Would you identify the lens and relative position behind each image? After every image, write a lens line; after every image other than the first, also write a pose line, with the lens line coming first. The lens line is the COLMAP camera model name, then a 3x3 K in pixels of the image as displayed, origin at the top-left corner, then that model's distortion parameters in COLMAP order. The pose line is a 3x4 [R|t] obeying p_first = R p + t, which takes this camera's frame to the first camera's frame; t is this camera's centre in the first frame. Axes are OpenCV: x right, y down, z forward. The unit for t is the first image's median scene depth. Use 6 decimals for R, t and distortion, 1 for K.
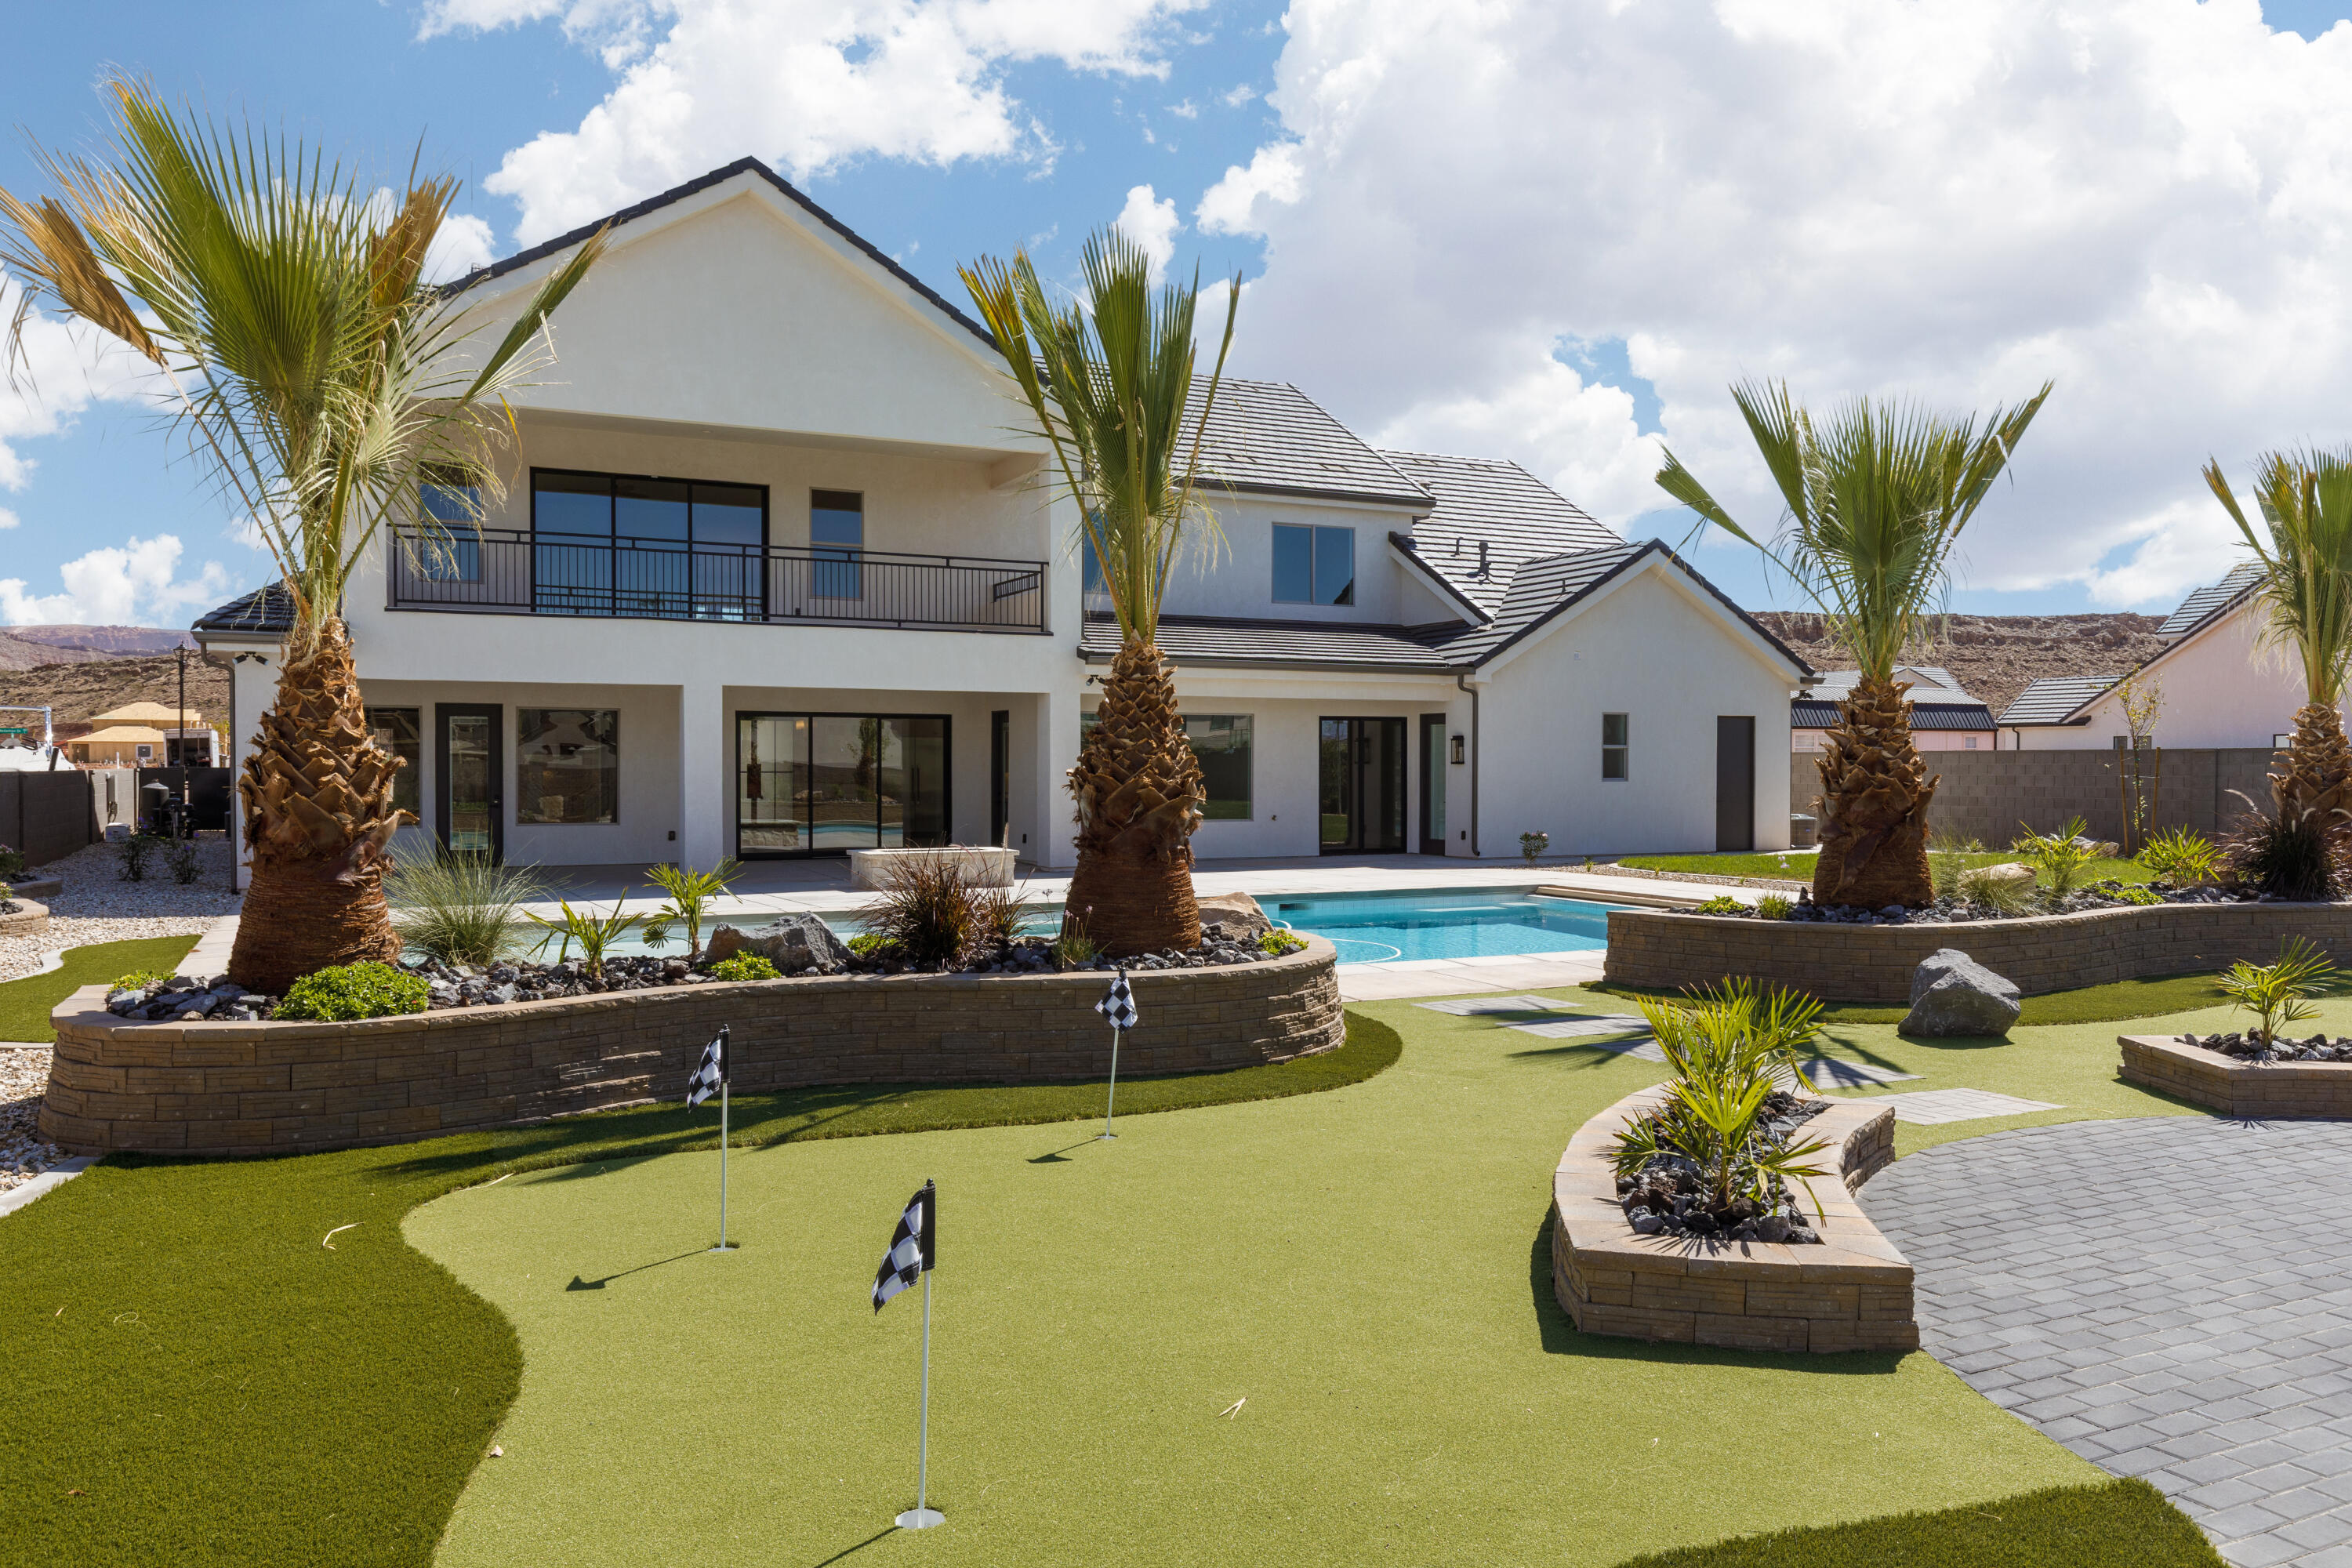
lens RADIAL K [[1706.3, 0, 1176.0], [0, 1706.3, 784.0], [0, 0, 1]] dist [-0.000543, -0.000183]
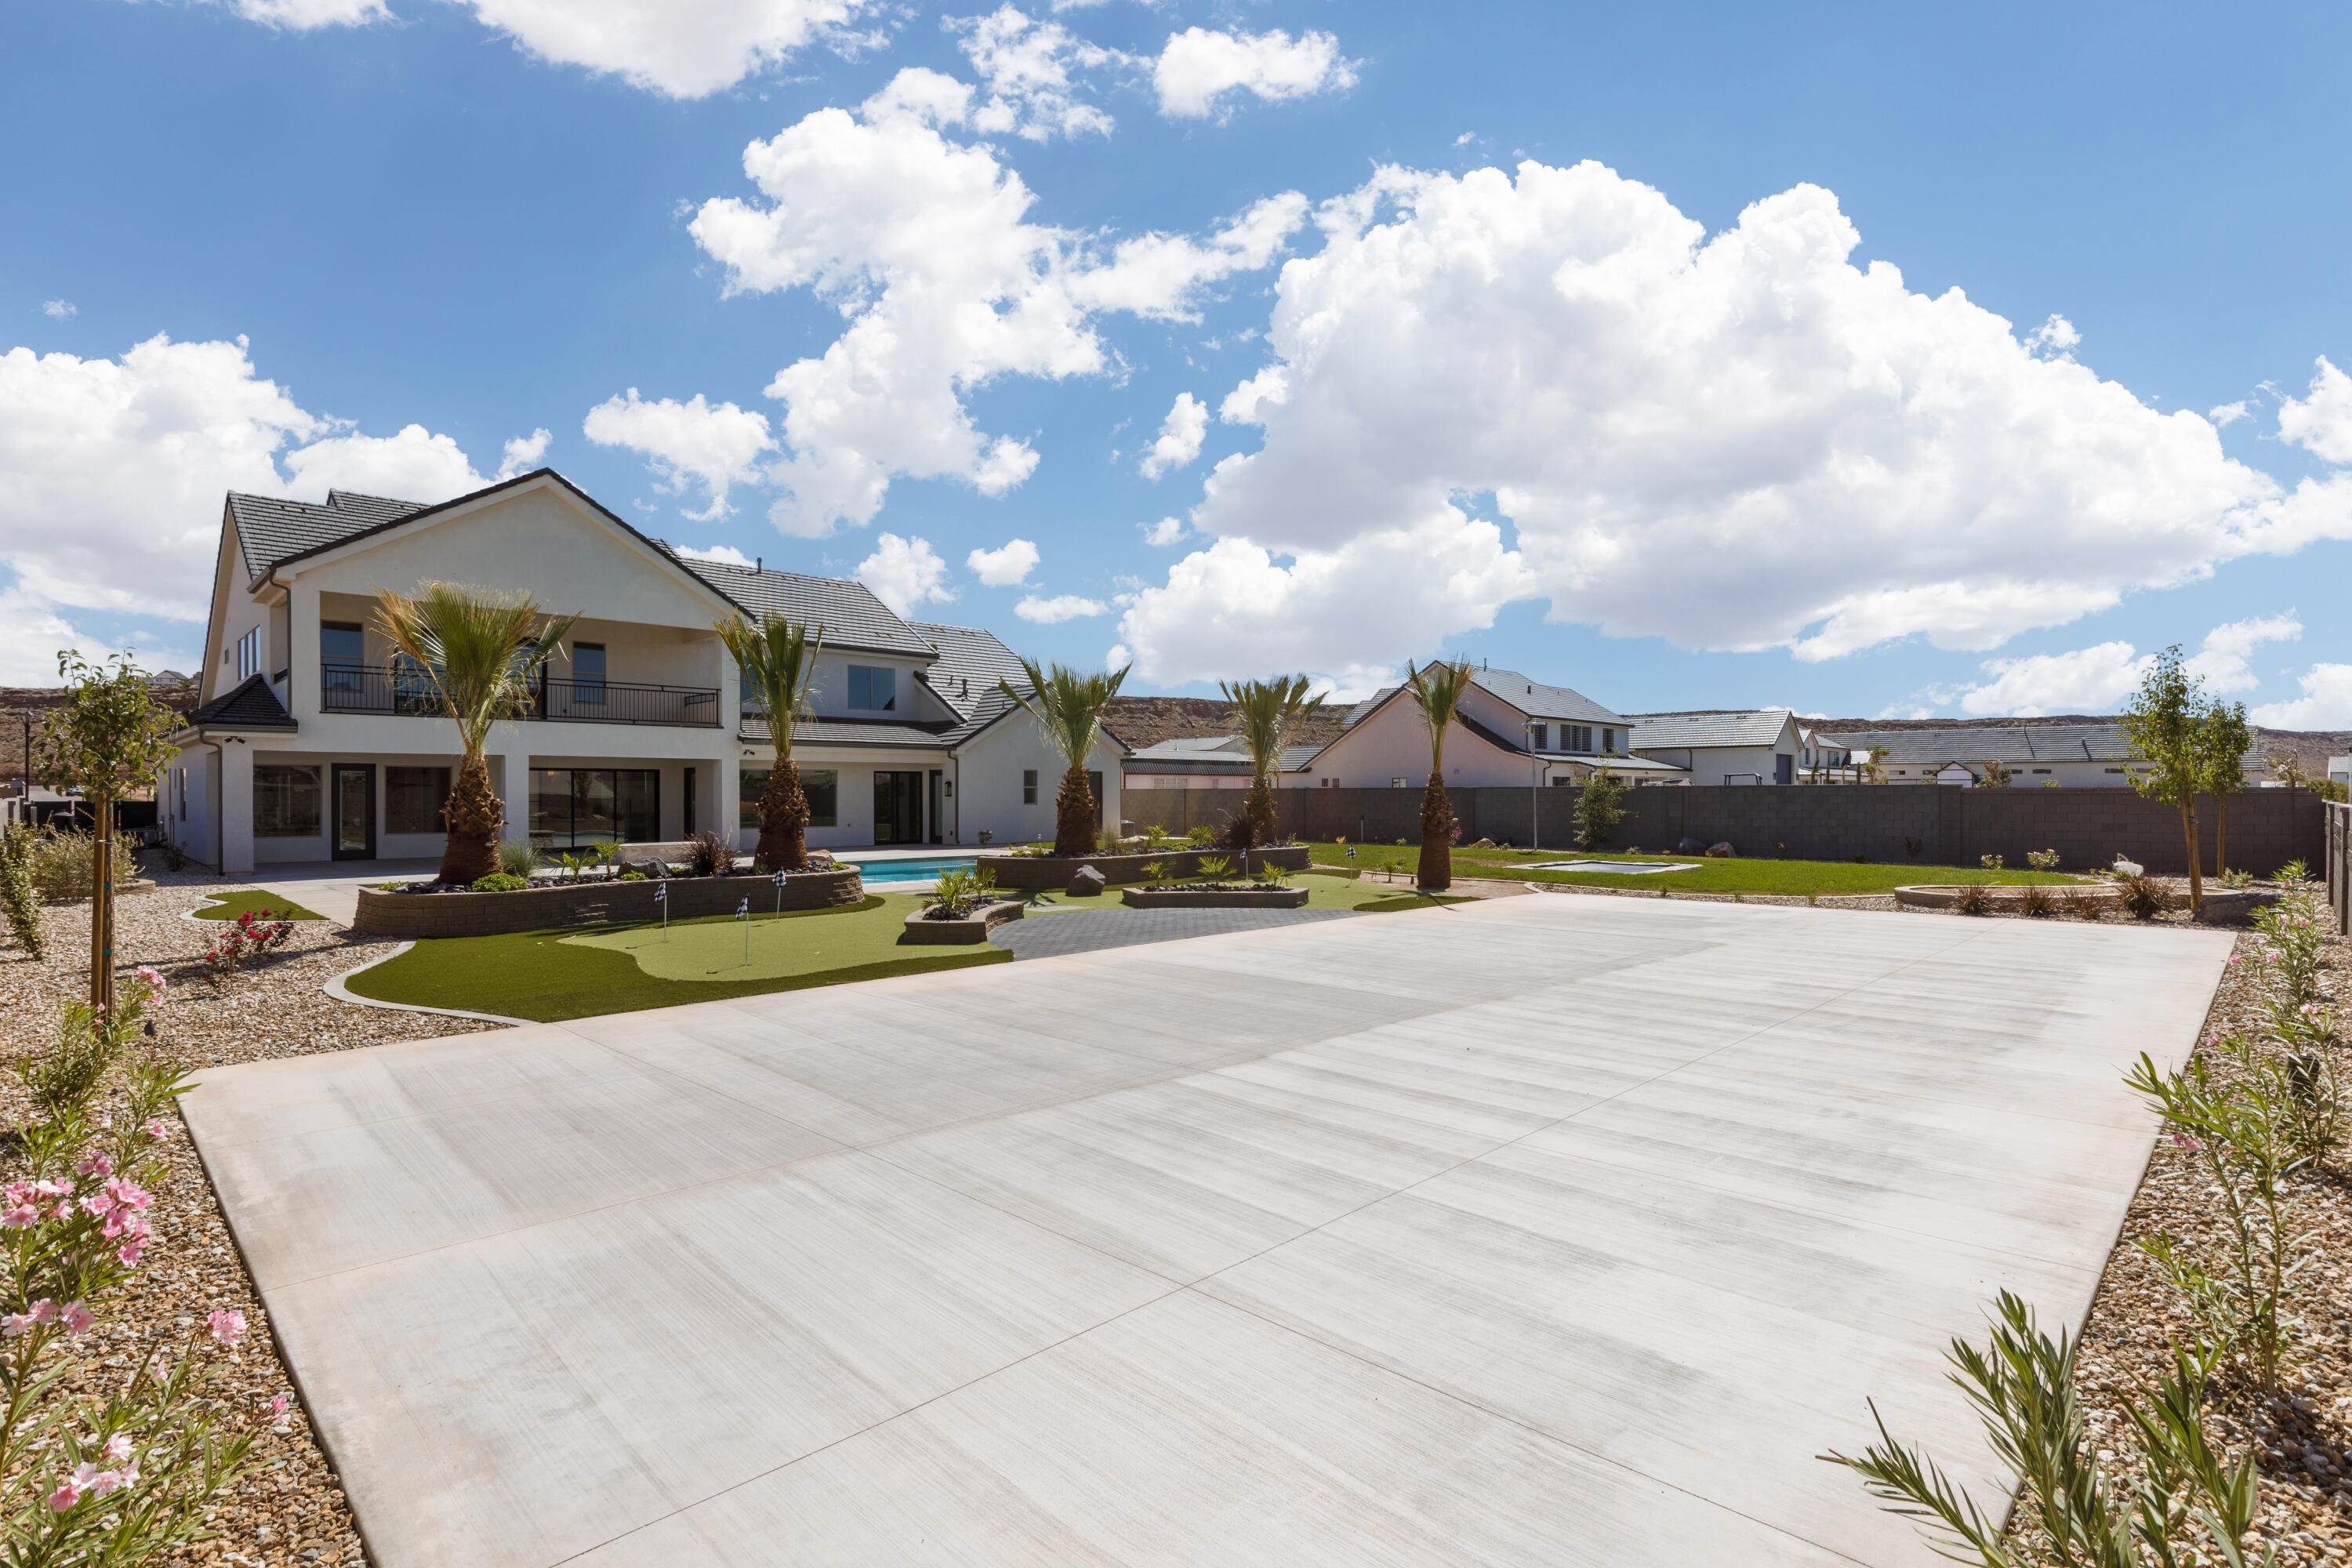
lens RADIAL K [[1127.3, 0, 1176.0], [0, 1127.3, 784.0], [0, 0, 1]] dist [0.018753, 0.000021]
pose [[0.945911, 0.000213, 0.324426, -0.004921], [0.005938, 0.999821, -0.017968, -0.001202], [-0.324371, 0.018923, 0.945741, -0.304093]]
